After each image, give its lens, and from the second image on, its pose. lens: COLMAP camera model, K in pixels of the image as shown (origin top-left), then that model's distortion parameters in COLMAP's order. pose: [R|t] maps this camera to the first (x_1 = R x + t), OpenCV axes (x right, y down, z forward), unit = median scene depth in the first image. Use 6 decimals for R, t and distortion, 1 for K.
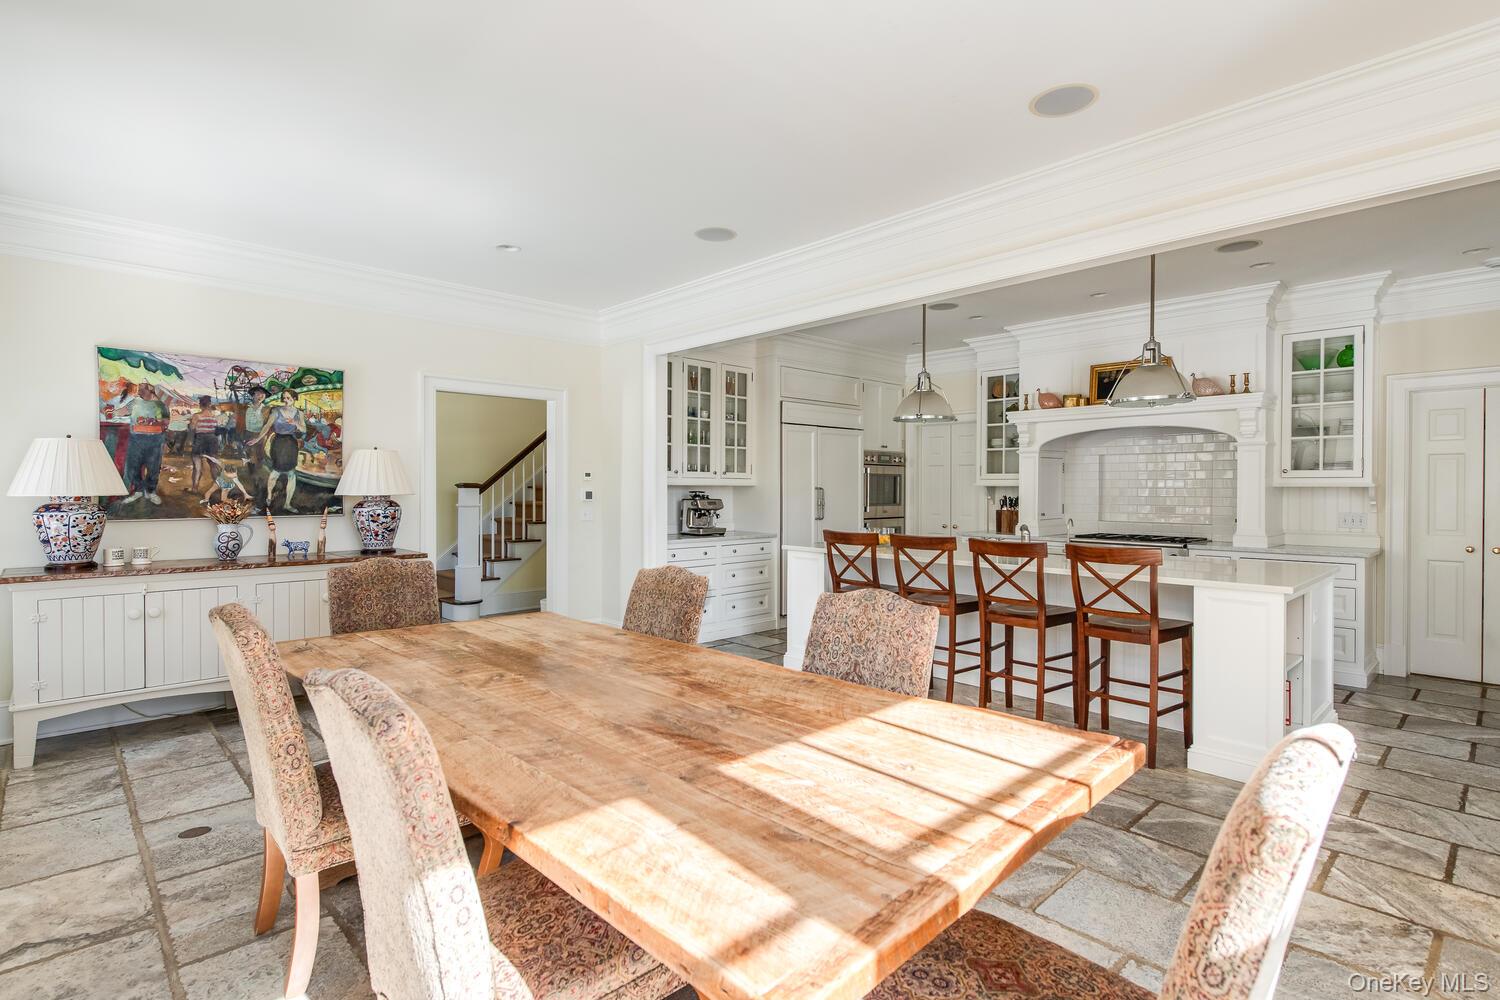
lens RADIAL K [[742.0, 0, 750.0], [0, 742.0, 500.0], [0, 0, 1]] dist [0.001007, 0.000314]
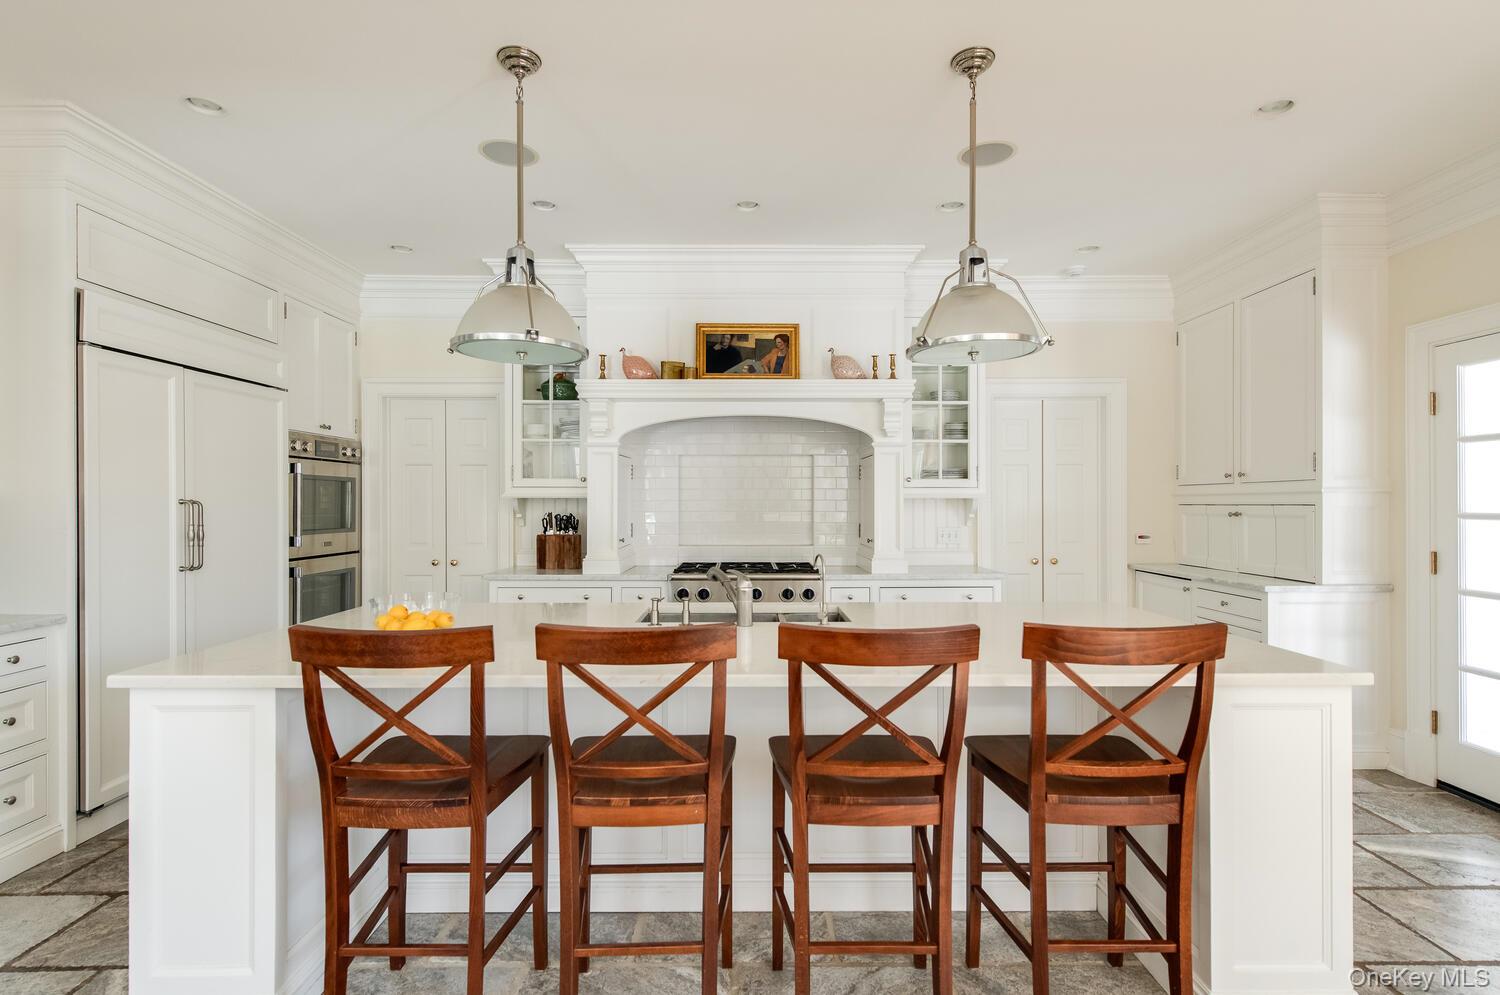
lens RADIAL K [[721.5, 0, 753.6], [0, 721.5, 502.6], [0, 0, 1]] dist [0.003218, 0.000274]
pose [[0.681728, -0.004272, 0.731593, 0.003214], [0.015206, 0.999850, -0.008332, -0.006604], [-0.731448, 0.016805, 0.681690, 0.448870]]
